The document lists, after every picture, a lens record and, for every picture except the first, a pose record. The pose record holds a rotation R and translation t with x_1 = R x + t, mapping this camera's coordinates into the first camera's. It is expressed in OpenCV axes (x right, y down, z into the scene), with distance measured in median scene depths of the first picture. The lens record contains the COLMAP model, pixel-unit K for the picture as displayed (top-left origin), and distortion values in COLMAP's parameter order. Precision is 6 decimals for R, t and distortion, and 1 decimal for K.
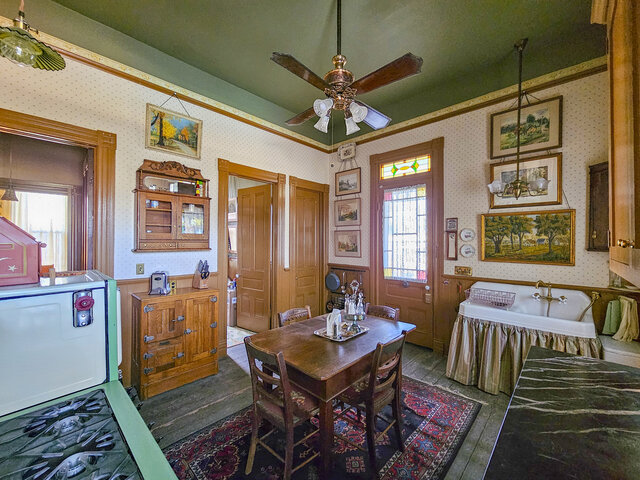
lens RADIAL K [[267.4, 0, 321.1], [0, 267.4, 239.6], [0, 0, 1]] dist [-0.001068, 0.001538]
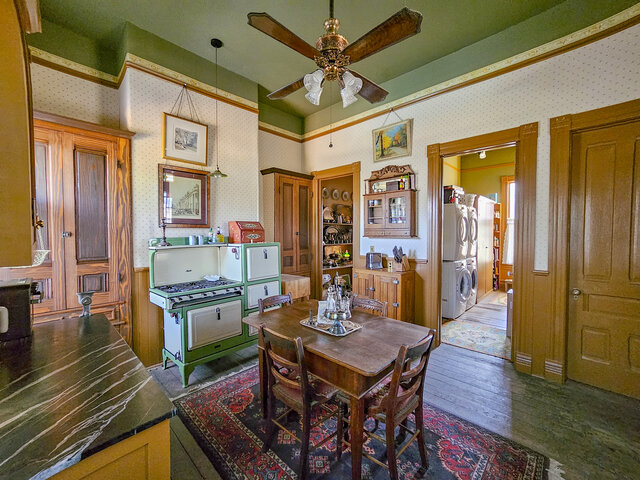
lens RADIAL K [[267.4, 0, 321.1], [0, 267.4, 239.9], [0, 0, 1]] dist [-0.001068, 0.001538]
pose [[-0.013518, 0.024836, -0.999600, 0.709295], [0.005265, 0.999679, 0.024766, 0.021479], [0.999895, -0.004928, -0.013645, 0.701728]]
